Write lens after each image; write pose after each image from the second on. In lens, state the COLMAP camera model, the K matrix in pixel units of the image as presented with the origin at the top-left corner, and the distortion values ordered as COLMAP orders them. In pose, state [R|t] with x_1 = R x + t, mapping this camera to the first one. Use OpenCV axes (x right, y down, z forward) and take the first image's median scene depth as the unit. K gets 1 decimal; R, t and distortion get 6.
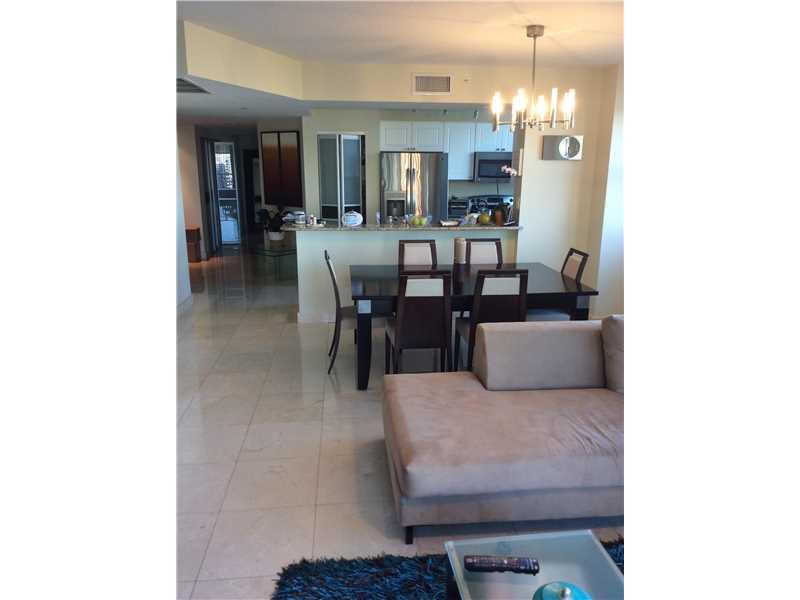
lens RADIAL K [[551.3, 0, 398.1], [0, 551.3, 307.6], [0, 0, 1]] dist [0.039410, -0.038195]
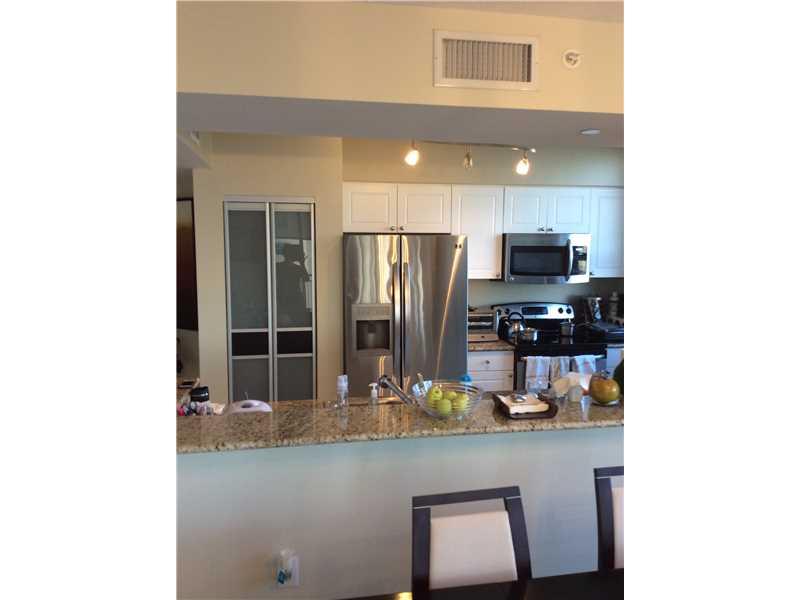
lens RADIAL K [[551.3, 0, 392.3], [0, 551.3, 297.5], [0, 0, 1]] dist [0.039410, -0.038195]
pose [[0.997690, -0.012212, 0.066819, -0.020421], [0.022701, 0.987088, -0.158559, -0.122587], [-0.064020, 0.159710, 0.985086, 0.436544]]
